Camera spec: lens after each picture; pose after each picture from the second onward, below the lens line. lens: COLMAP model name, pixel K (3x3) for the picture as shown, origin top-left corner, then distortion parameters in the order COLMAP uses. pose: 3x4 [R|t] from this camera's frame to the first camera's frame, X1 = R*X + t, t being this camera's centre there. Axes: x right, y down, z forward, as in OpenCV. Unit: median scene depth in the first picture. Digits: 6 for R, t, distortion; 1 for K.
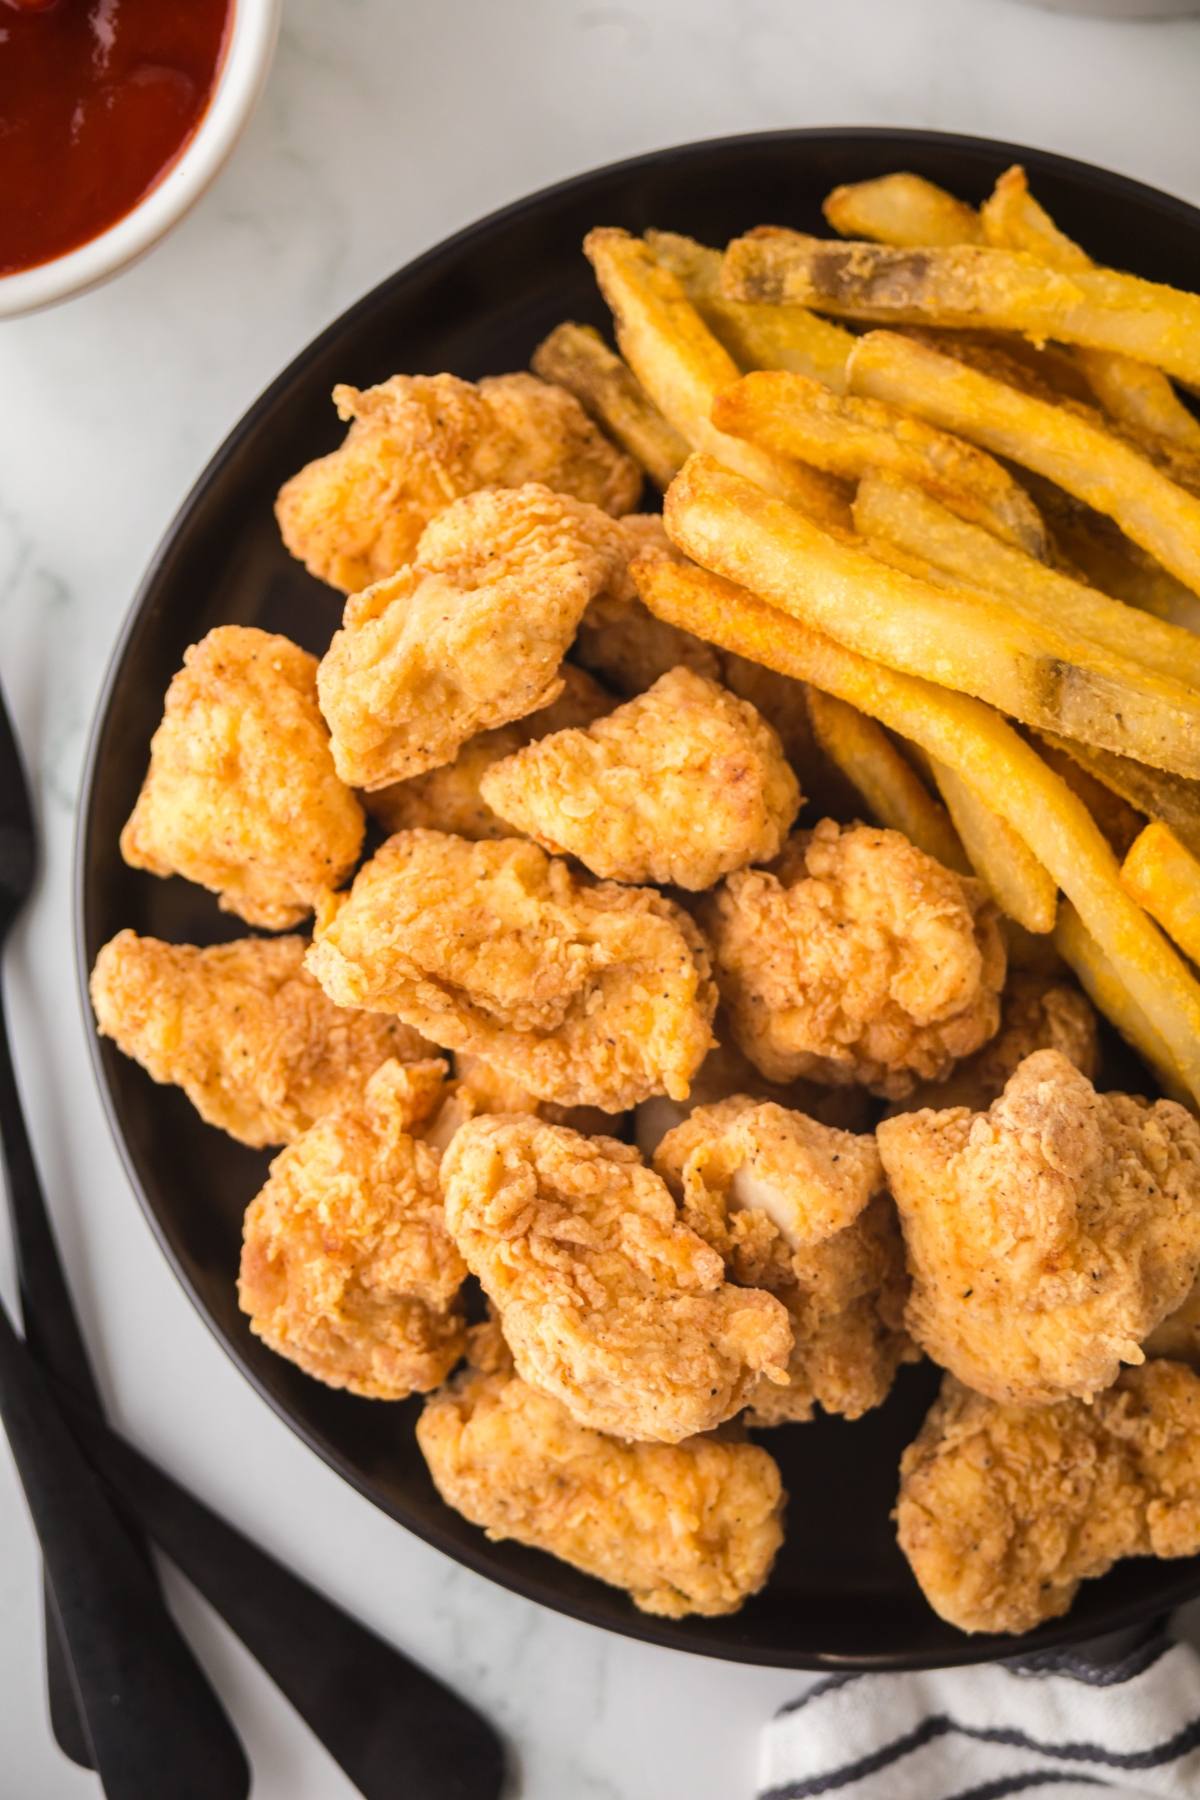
lens RADIAL K [[3697.5, 0, 600.0], [0, 3697.5, 900.0], [0, 0, 1]] dist [0.264847, 0.219661]
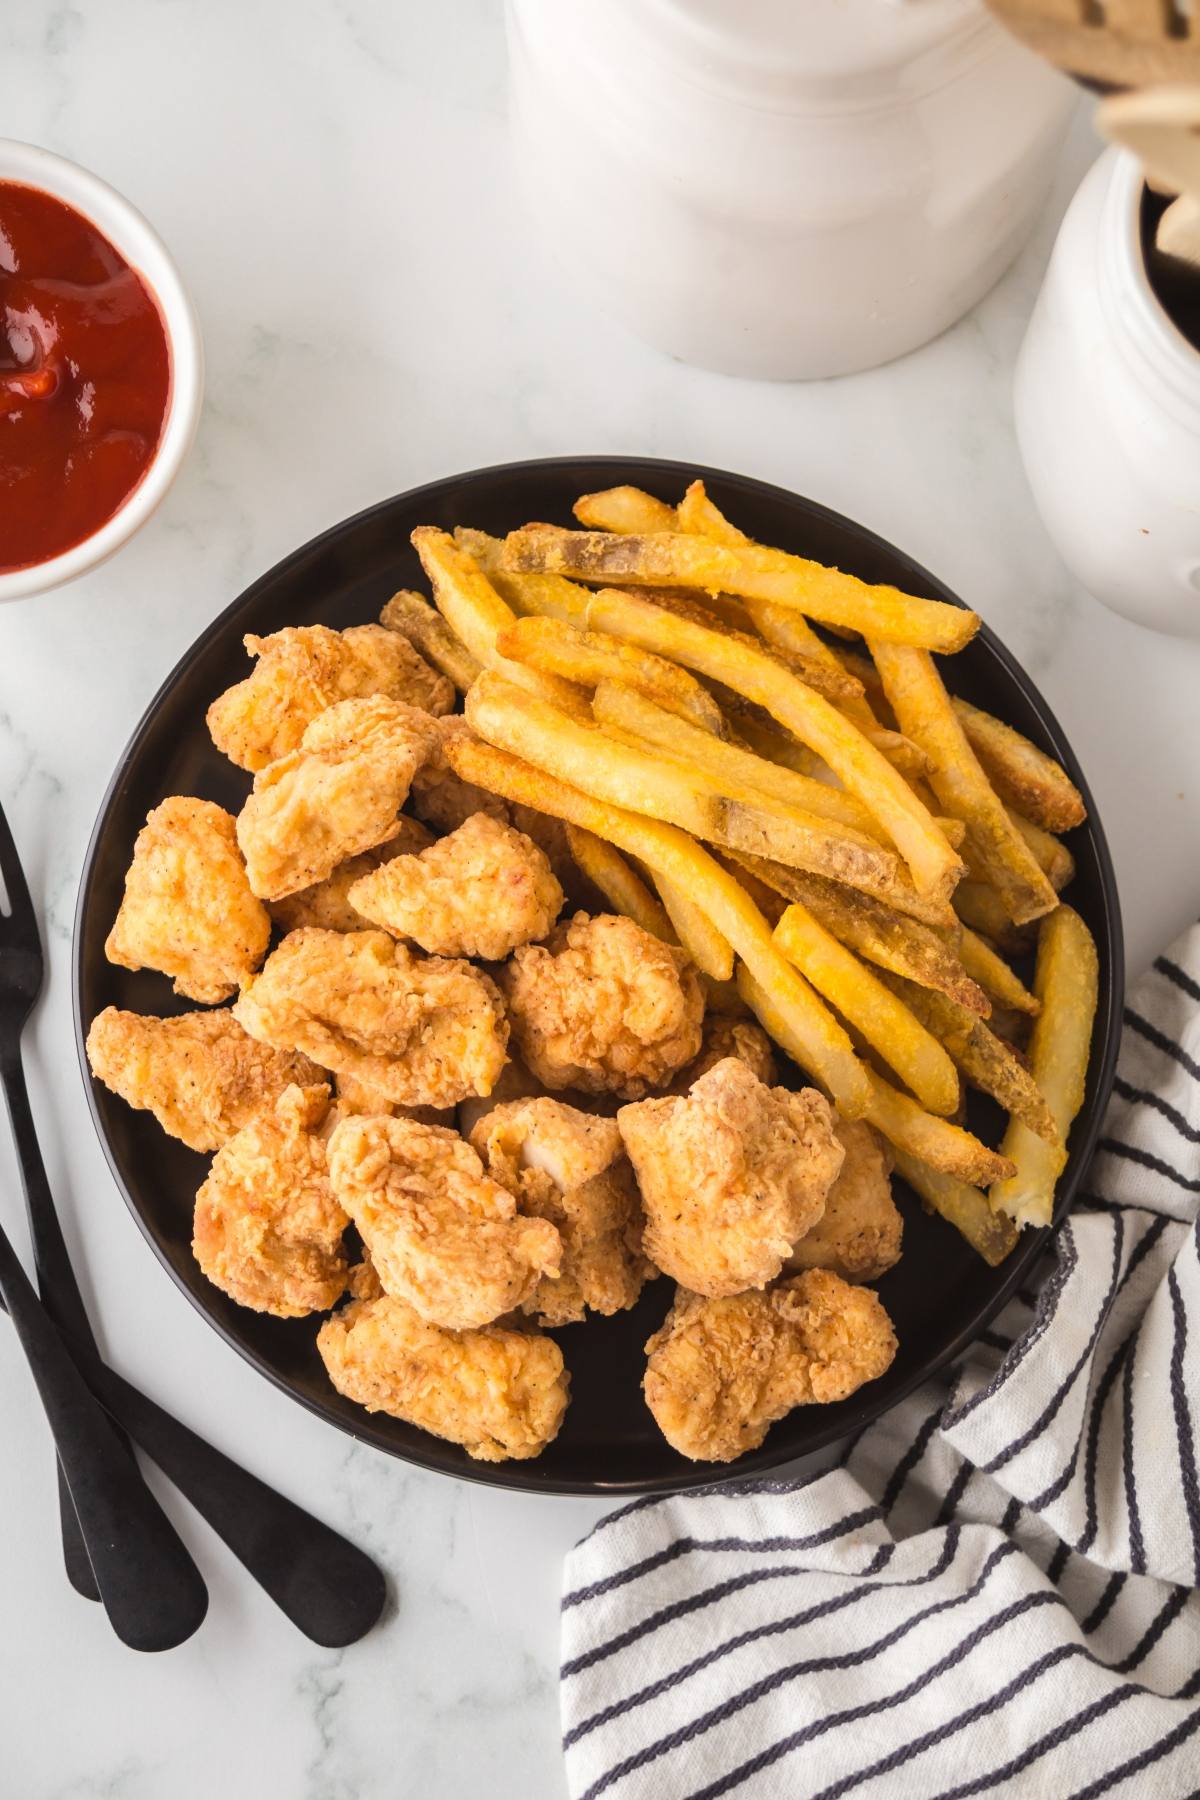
lens RADIAL K [[3697.5, 0, 600.0], [0, 3697.5, 900.0], [0, 0, 1]] dist [0.264847, 0.219661]
pose [[0.999374, -0.029344, 0.019749, 0.039489], [0.030800, 0.996482, -0.077938, 0.089866], [-0.017393, 0.078498, 0.996763, -0.485526]]
